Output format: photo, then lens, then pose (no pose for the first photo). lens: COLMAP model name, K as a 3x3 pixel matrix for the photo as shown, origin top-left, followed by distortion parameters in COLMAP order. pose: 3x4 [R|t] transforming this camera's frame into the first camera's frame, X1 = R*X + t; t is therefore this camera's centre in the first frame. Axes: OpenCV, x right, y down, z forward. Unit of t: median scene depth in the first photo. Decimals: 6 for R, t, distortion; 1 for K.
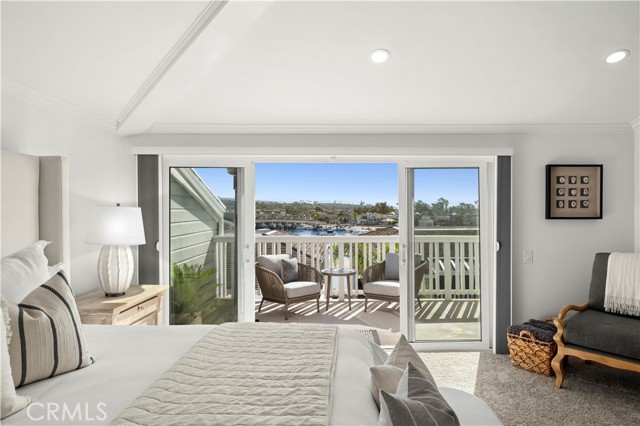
lens RADIAL K [[385.4, 0, 326.8], [0, 385.4, 210.9], [0, 0, 1]] dist [0.000365, 0.000215]
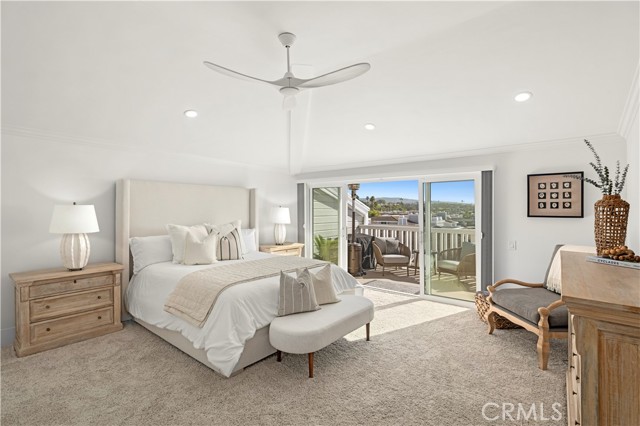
lens RADIAL K [[295.6, 0, 323.1], [0, 295.6, 214.5], [0, 0, 1]] dist [-0.002698, 0.001751]
pose [[0.775044, 0.014709, -0.631736, 0.667283], [-0.008812, 0.999883, 0.012471, 0.006579], [0.631846, -0.004099, 0.775083, -0.196786]]
